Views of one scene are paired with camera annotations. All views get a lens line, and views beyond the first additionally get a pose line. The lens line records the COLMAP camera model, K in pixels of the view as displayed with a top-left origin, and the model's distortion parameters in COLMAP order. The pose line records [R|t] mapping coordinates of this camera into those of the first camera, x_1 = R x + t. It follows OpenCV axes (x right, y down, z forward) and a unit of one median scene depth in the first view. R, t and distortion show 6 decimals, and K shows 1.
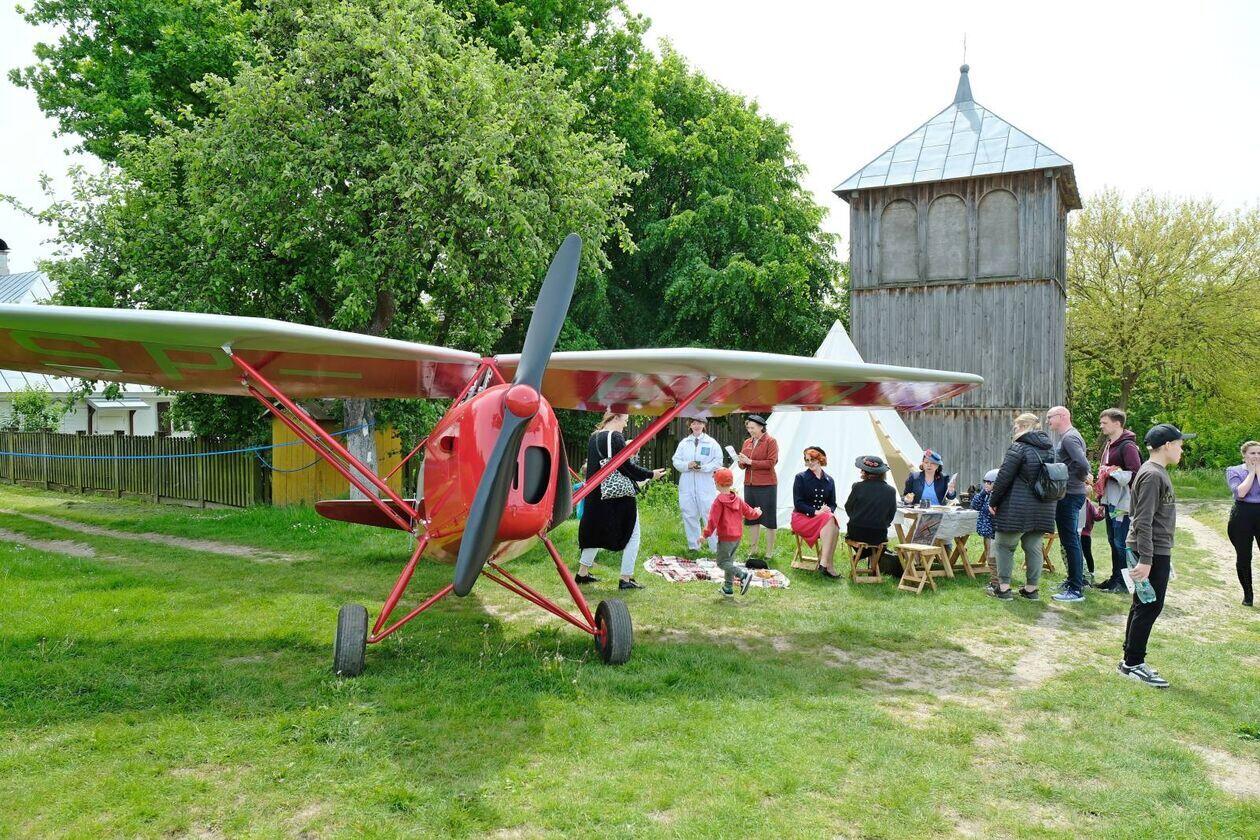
lens RADIAL K [[866.9, 0, 628.5], [0, 866.9, 420.7], [0, 0, 1]] dist [-0.007210, 0.003486]
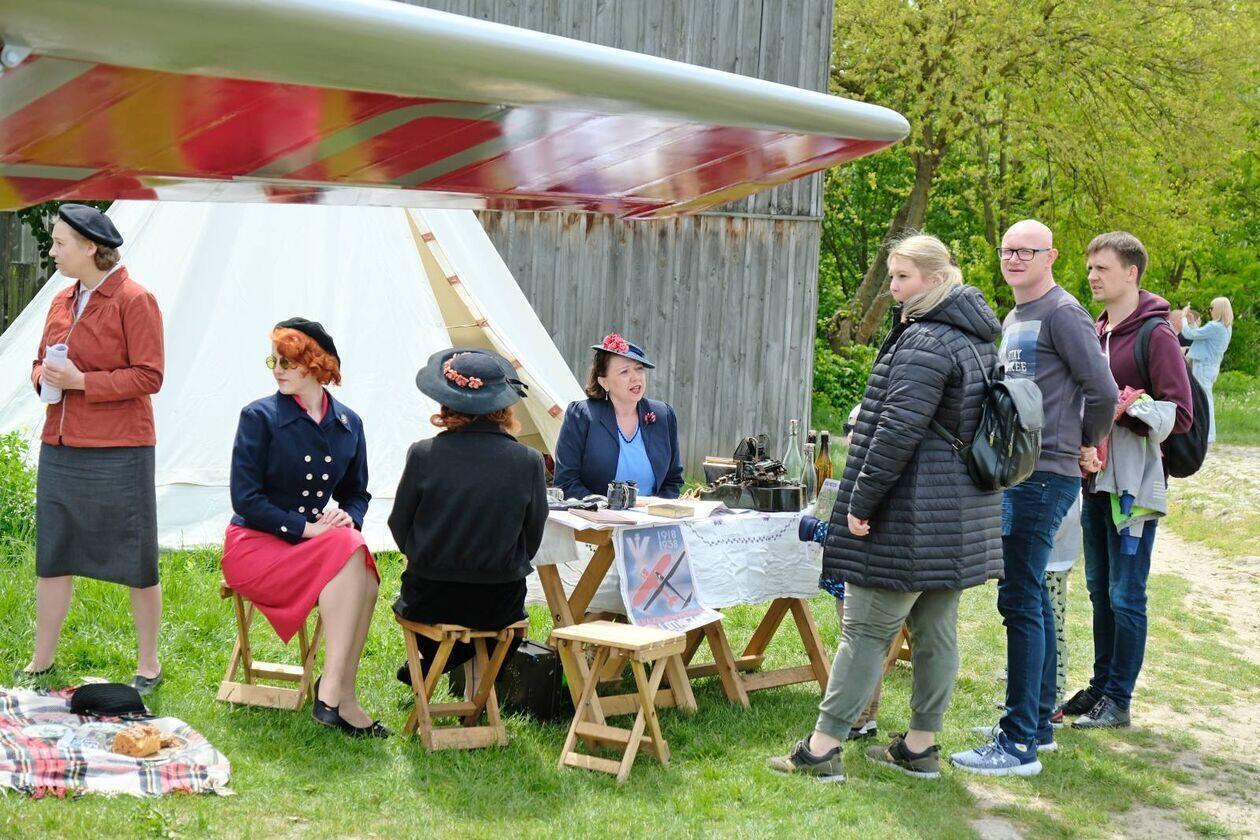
lens RADIAL K [[2103.4, 0, 629.9], [0, 2103.4, 421.9], [0, 0, 1]] dist [0.010976, 0.000000]
pose [[0.908945, -0.004805, 0.416887, 0.005856], [-0.035046, 0.995514, 0.087887, -0.004124], [-0.415439, -0.094494, 0.904699, 0.265365]]
